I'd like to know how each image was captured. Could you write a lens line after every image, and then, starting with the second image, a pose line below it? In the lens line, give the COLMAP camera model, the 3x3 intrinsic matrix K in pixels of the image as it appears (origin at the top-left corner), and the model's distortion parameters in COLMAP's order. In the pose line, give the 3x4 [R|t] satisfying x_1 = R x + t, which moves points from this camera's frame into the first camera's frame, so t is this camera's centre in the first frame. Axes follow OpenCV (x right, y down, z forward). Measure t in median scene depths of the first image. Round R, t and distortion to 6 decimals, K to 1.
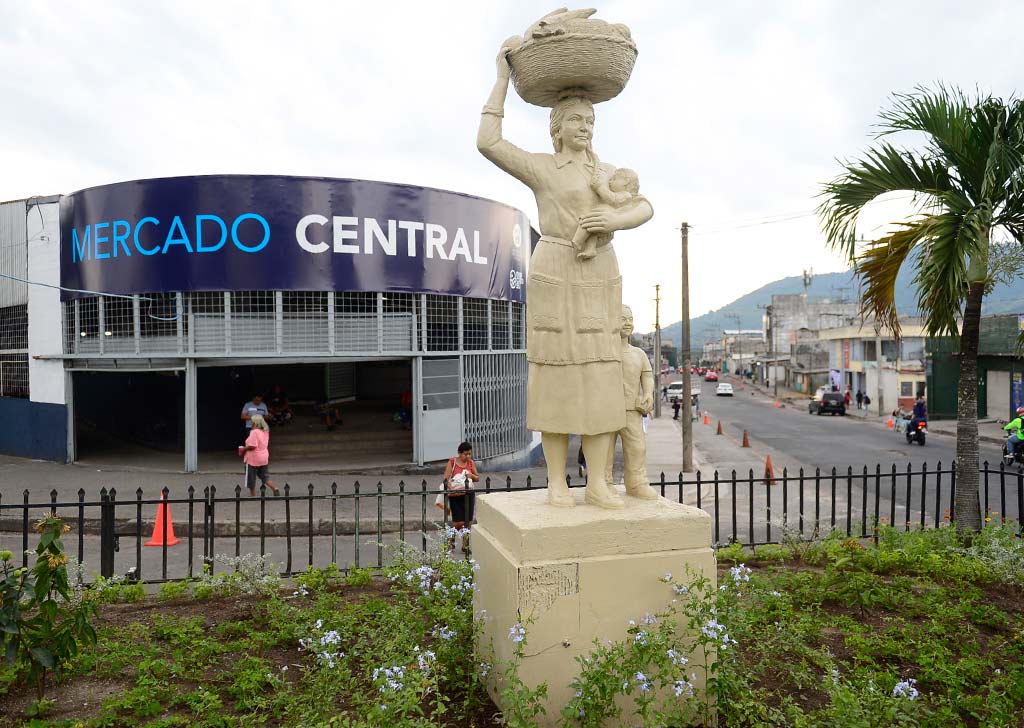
lens RADIAL K [[791.8, 0, 510.4], [0, 791.8, 361.5], [0, 0, 1]] dist [-0.013116, -0.007967]
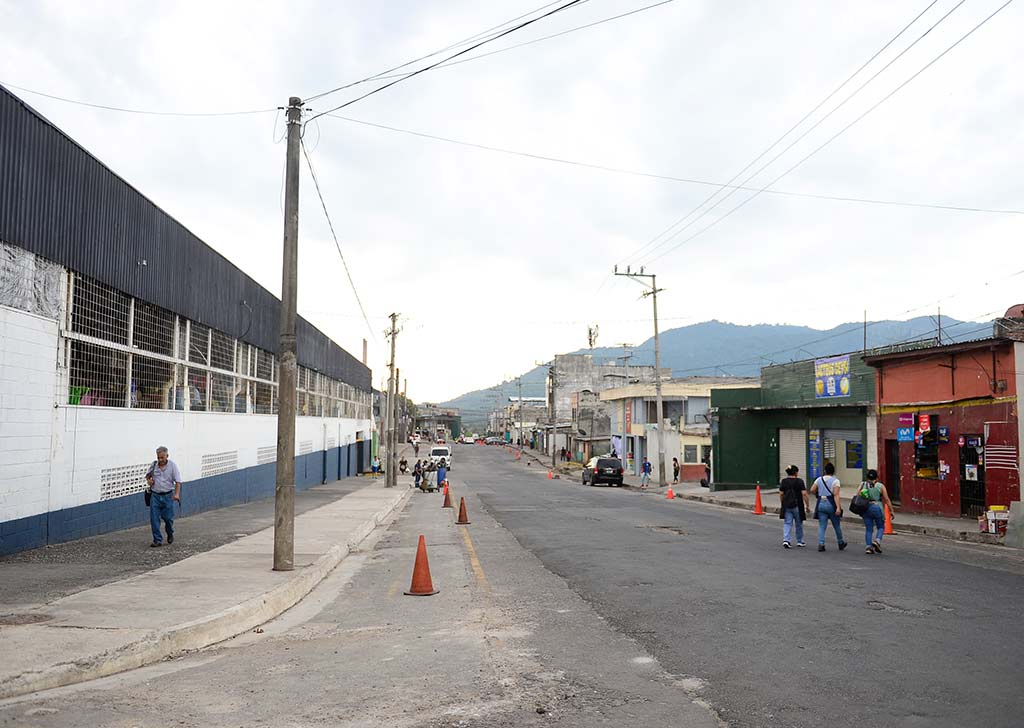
lens RADIAL K [[842.9, 0, 508.9], [0, 842.9, 363.1], [0, 0, 1]] dist [-0.024490, -0.005641]
pose [[0.969408, 0.039514, 0.242255, 0.076325], [-0.018413, 0.995883, -0.088756, 0.017185], [-0.244765, 0.081580, 0.966144, 0.141780]]
